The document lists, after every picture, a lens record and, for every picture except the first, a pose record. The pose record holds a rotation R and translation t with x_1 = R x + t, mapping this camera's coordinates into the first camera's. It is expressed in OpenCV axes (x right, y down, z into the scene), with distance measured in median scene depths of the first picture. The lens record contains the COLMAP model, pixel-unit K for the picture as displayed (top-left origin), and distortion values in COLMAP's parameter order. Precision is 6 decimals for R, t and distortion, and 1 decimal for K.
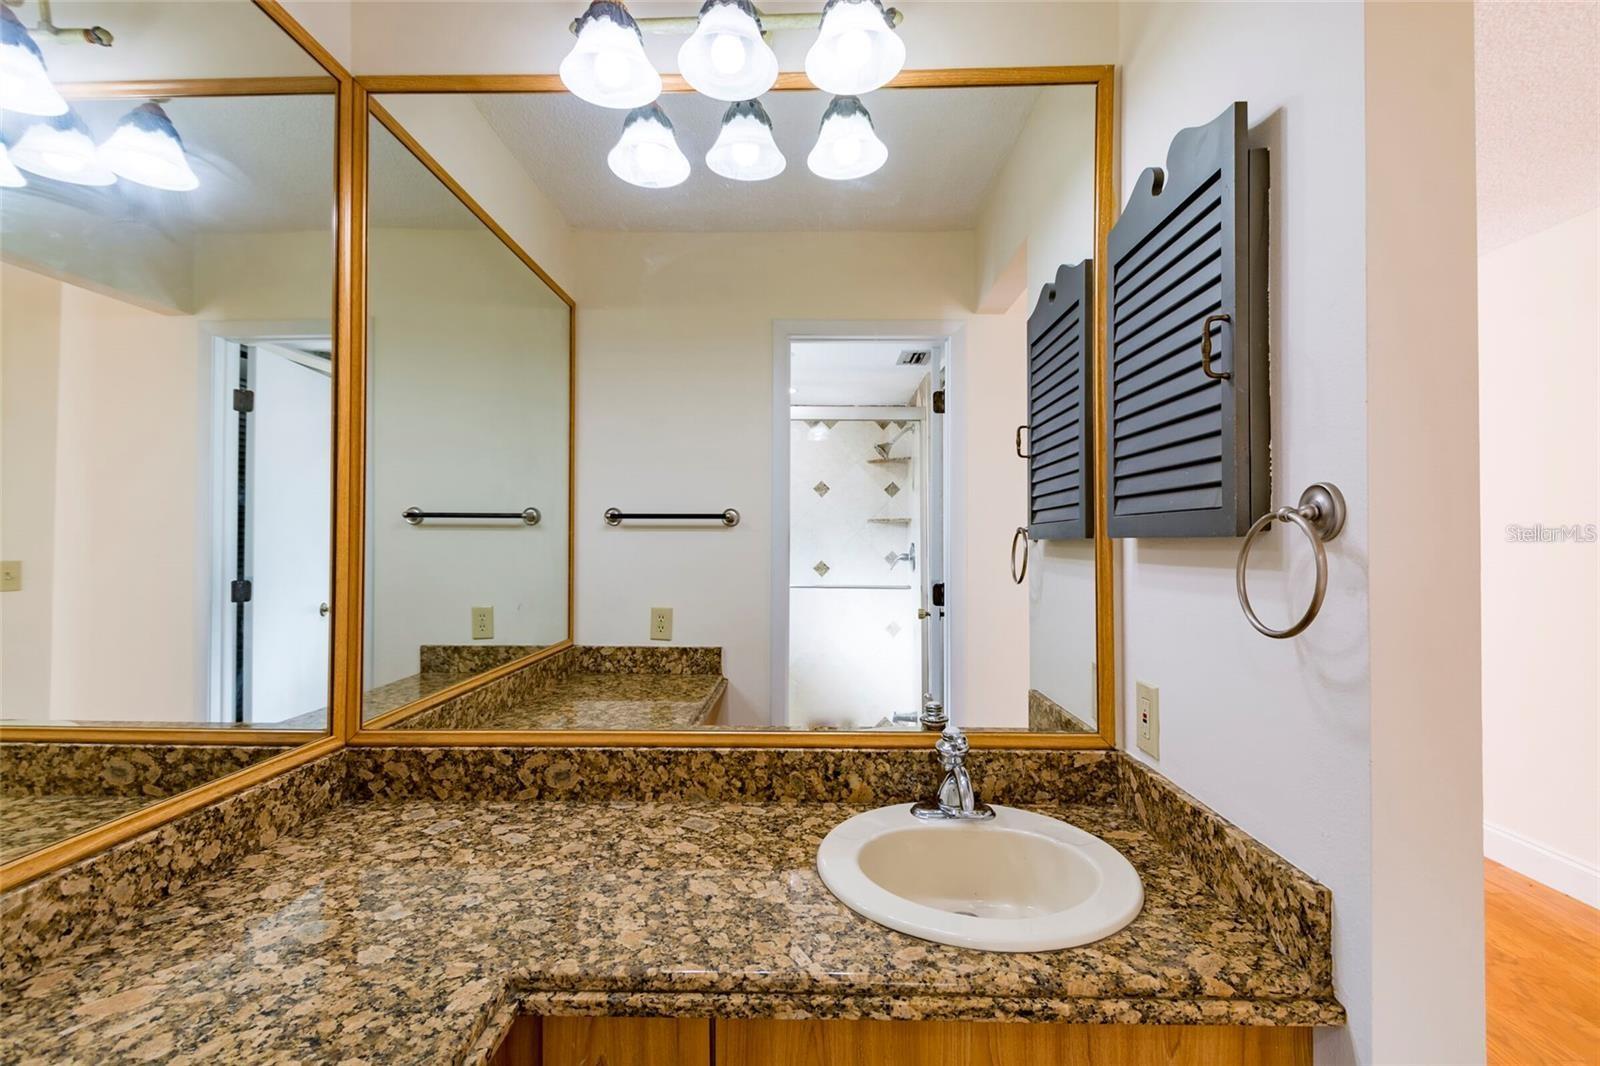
lens RADIAL K [[739.3, 0, 803.2], [0, 739.3, 529.1], [0, 0, 1]] dist [-0.009720, -0.000498]
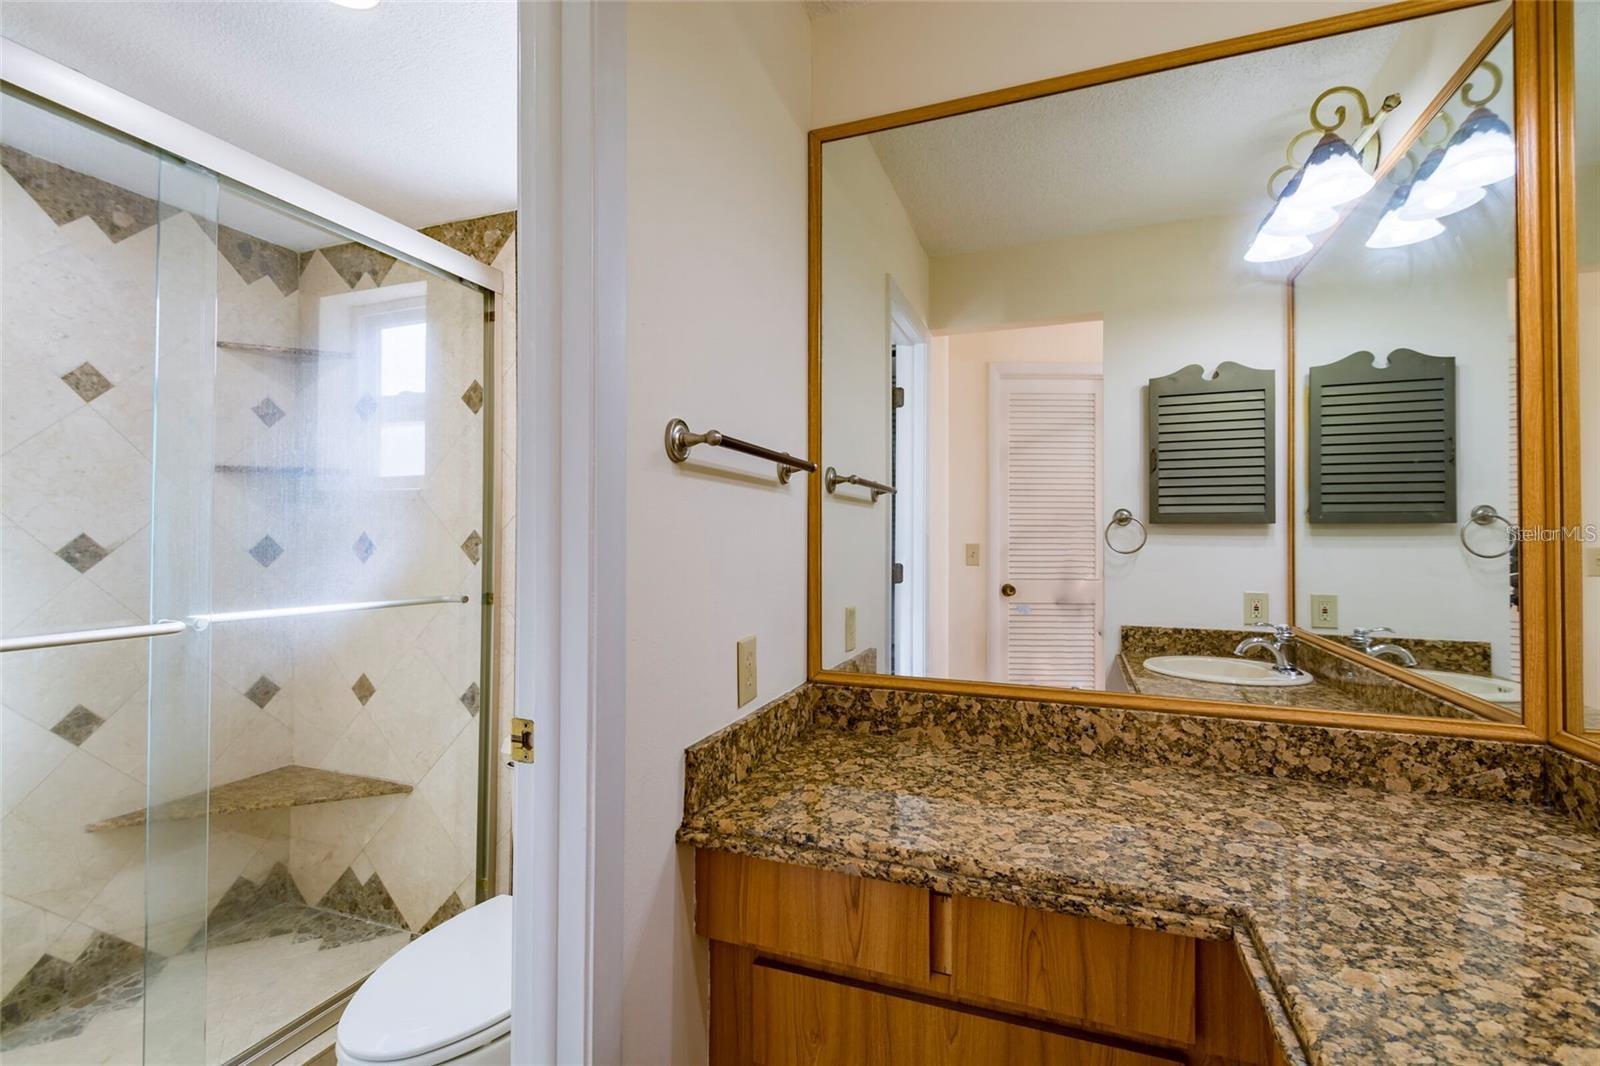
lens RADIAL K [[739.3, 0, 804.4], [0, 739.3, 535.0], [0, 0, 1]] dist [-0.009720, -0.000498]
pose [[-0.355677, -0.008841, -0.934567, 0.661780], [0.009233, 0.999873, -0.012973, 0.068993], [0.934564, -0.013243, -0.355550, 0.654272]]
